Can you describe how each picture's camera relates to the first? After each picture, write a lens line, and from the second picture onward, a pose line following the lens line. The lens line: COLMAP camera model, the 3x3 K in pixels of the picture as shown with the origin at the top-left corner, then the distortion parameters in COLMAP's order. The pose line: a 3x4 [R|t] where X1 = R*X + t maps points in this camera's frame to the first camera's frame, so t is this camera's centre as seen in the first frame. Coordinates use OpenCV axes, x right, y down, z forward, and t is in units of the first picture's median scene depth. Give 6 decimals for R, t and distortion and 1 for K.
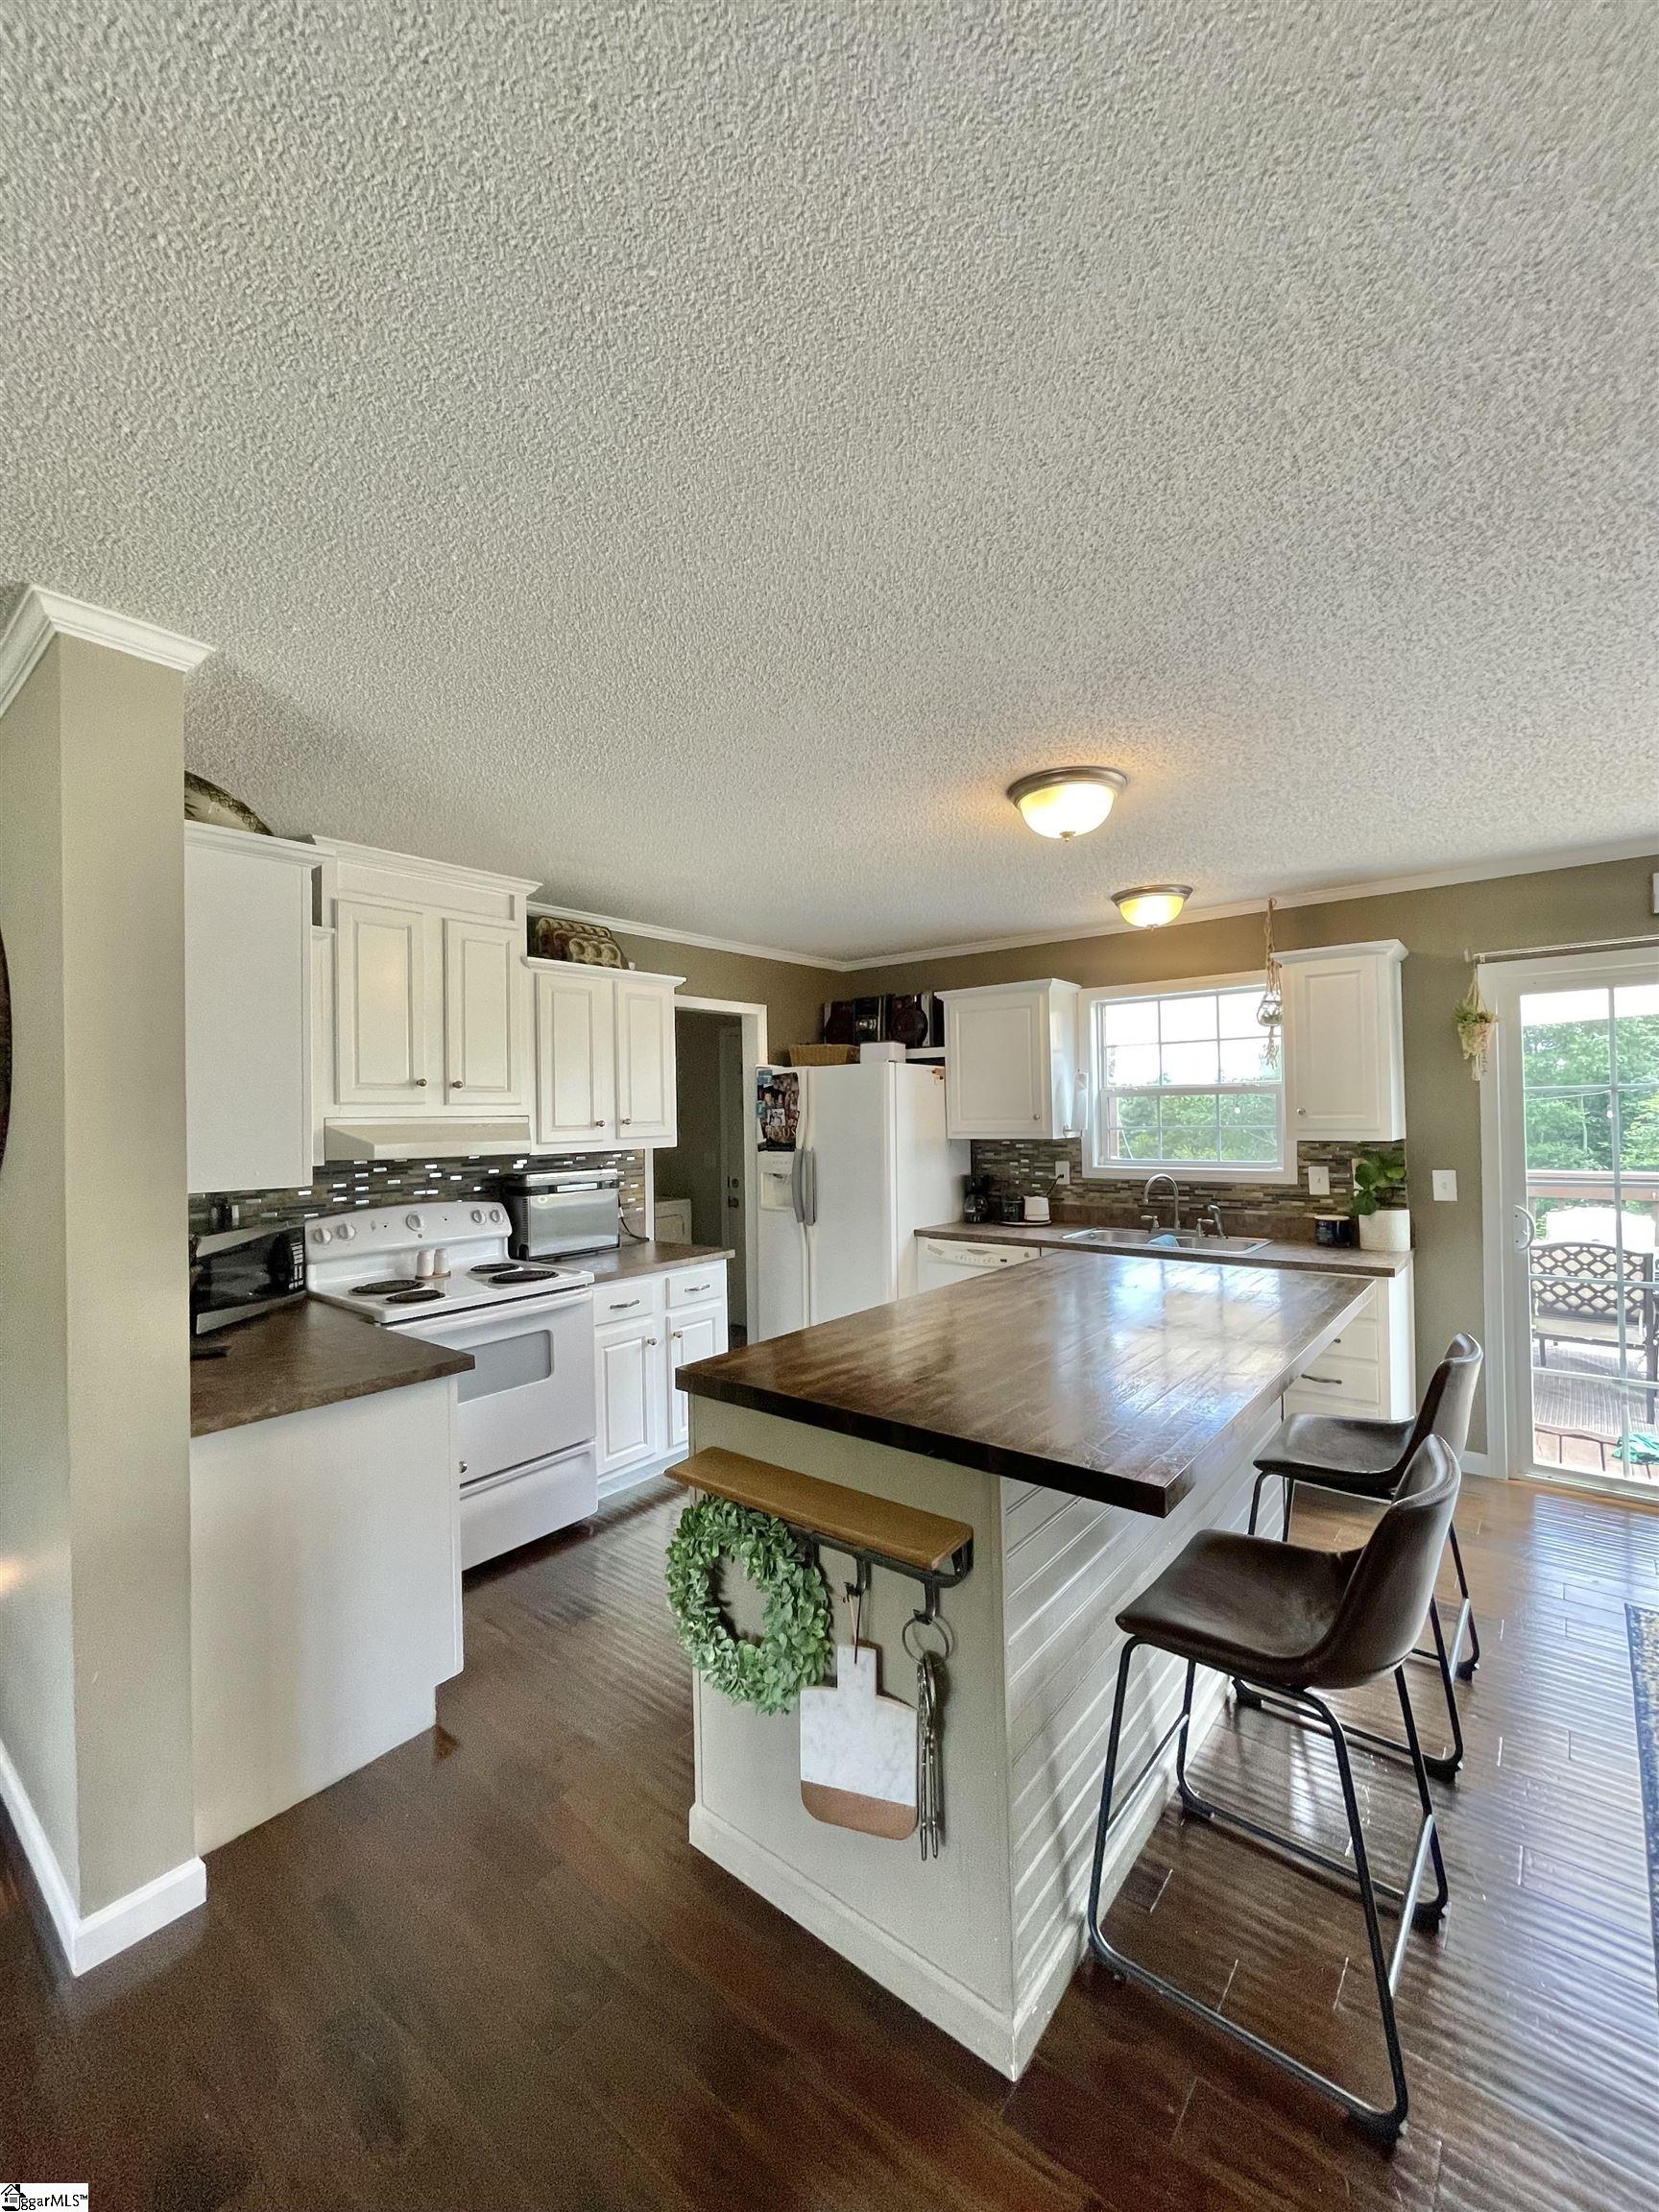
lens RADIAL K [[904.4, 0, 834.4], [0, 904.4, 1105.2], [0, 0, 1]] dist [-0.007023, 0.000793]
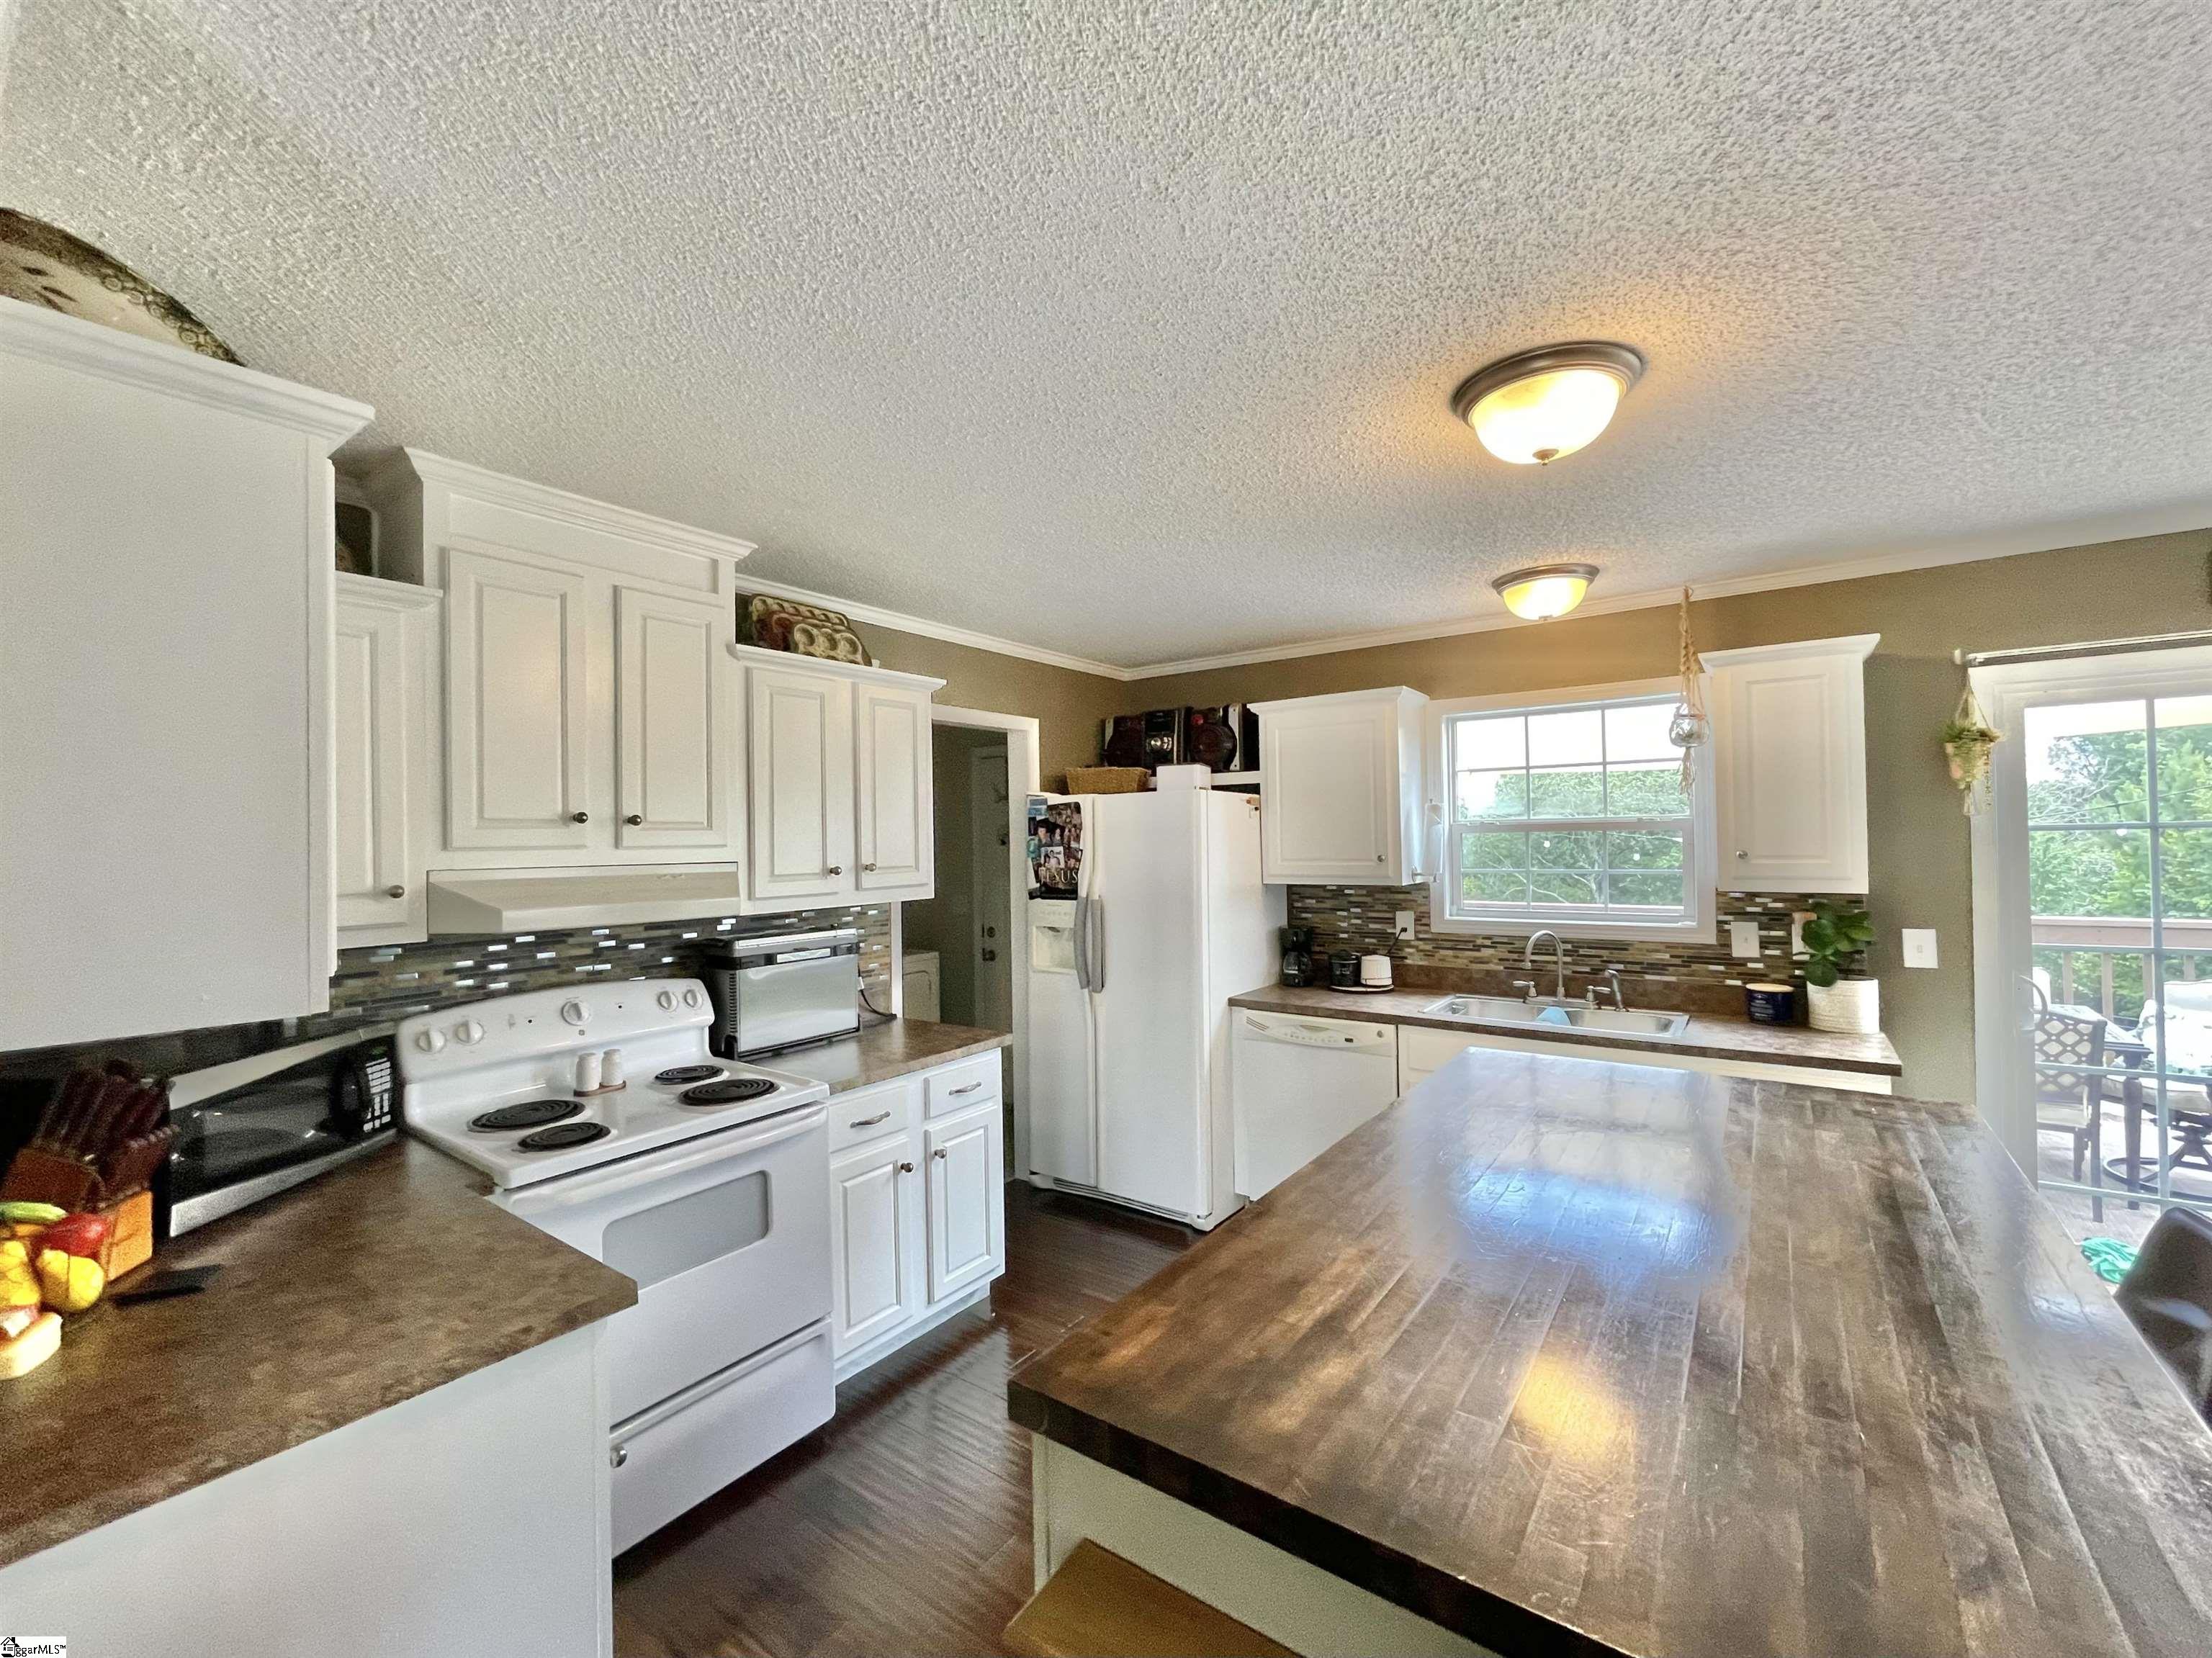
lens RADIAL K [[904.4, 0, 1101.0], [0, 904.4, 832.2], [0, 0, 1]] dist [-0.007023, 0.000793]
pose [[0.998888, 0.000888, 0.047133, -0.074614], [-0.000942, 0.999999, 0.001131, -0.012675], [-0.047131, -0.001174, 0.998888, 0.241475]]
